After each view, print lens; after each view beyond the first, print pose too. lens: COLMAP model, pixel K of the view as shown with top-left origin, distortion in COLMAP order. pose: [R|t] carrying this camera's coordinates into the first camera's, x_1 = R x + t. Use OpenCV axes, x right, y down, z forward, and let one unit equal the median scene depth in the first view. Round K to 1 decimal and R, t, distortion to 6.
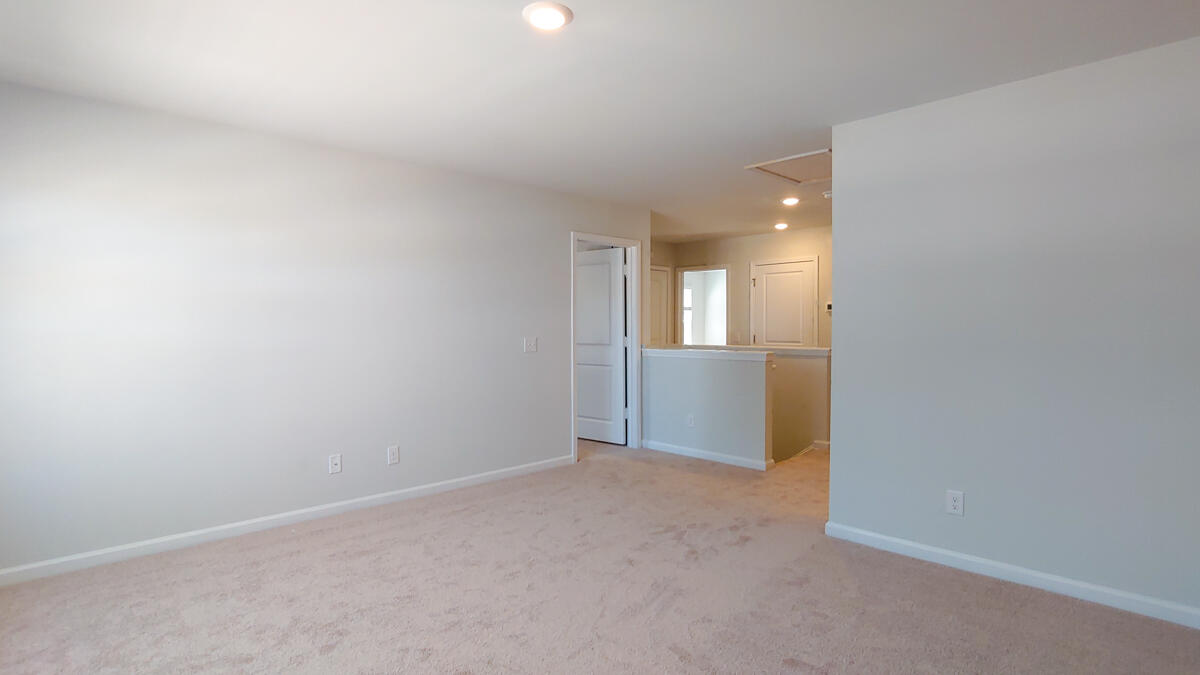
lens RADIAL K [[584.1, 0, 594.1], [0, 584.1, 338.4], [0, 0, 1]] dist [-0.001283, -0.000608]
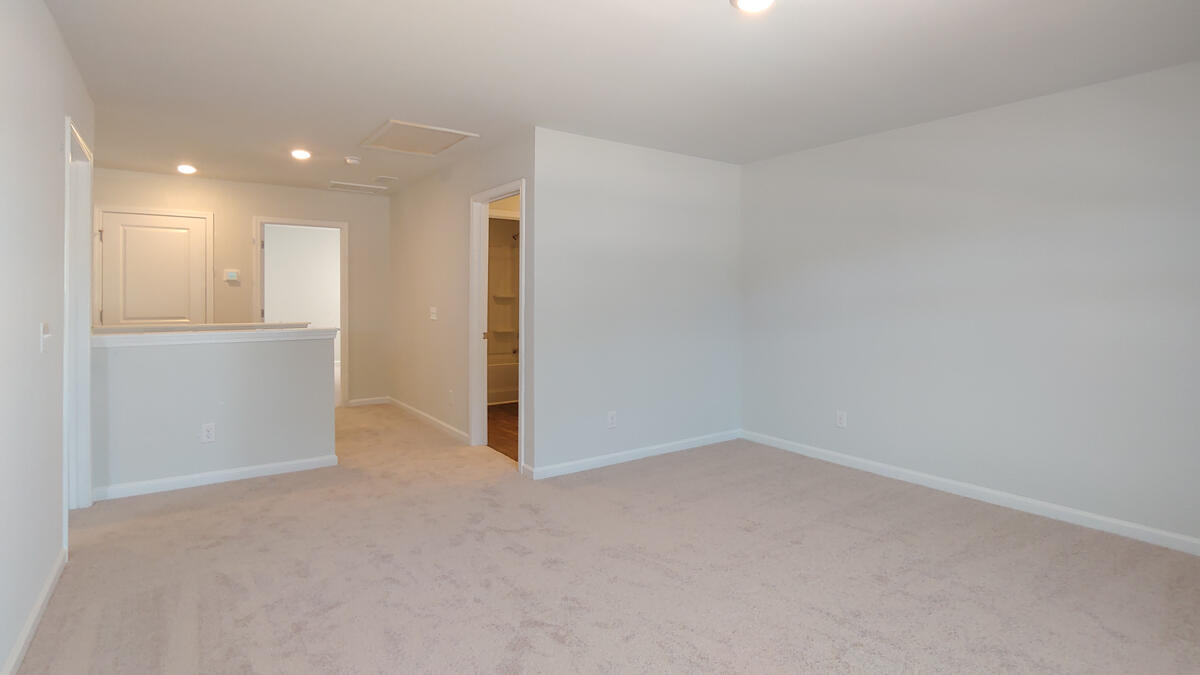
lens RADIAL K [[584.1, 0, 580.2], [0, 584.1, 297.8], [0, 0, 1]] dist [-0.001283, -0.000608]
pose [[0.175748, 0.001304, 0.984434, -0.401897], [0.019400, 0.999800, -0.004788, -0.007639], [-0.984244, 0.019940, 0.175687, 0.396814]]
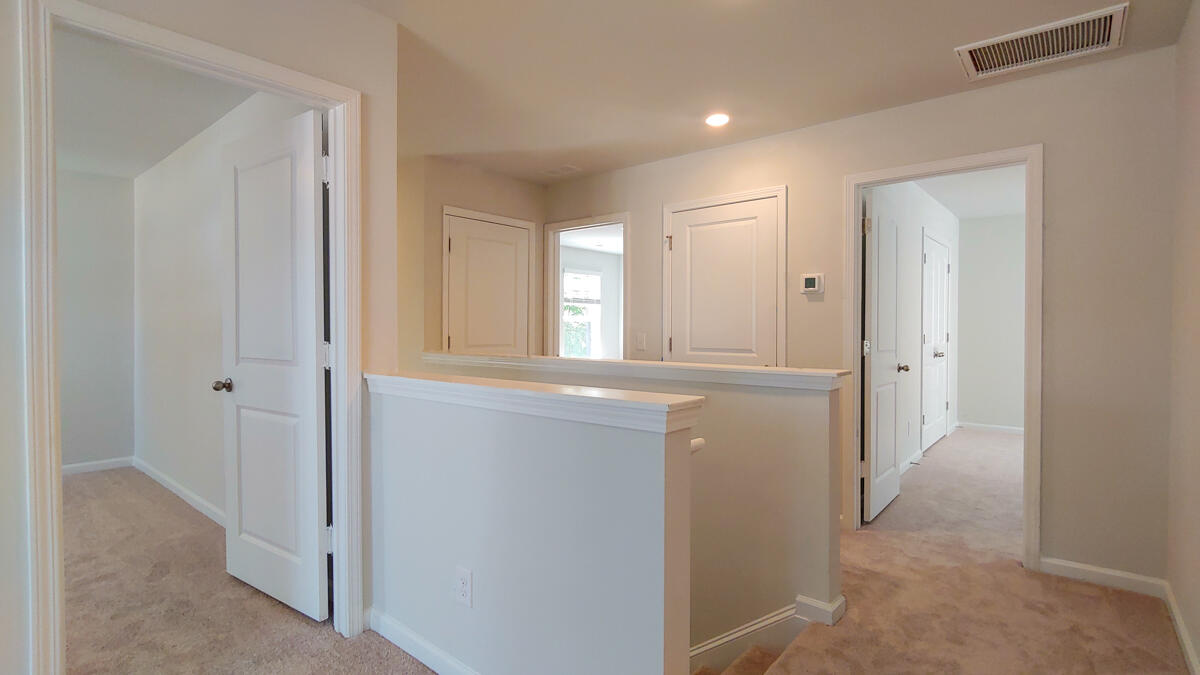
lens RADIAL K [[584.1, 0, 598.0], [0, 584.1, 334.2], [0, 0, 1]] dist [-0.001283, -0.000608]
pose [[0.994005, 0.000938, 0.109328, 0.186385], [0.000242, 0.999942, -0.010777, -0.003865], [-0.109332, 0.010739, 0.993947, 0.585443]]
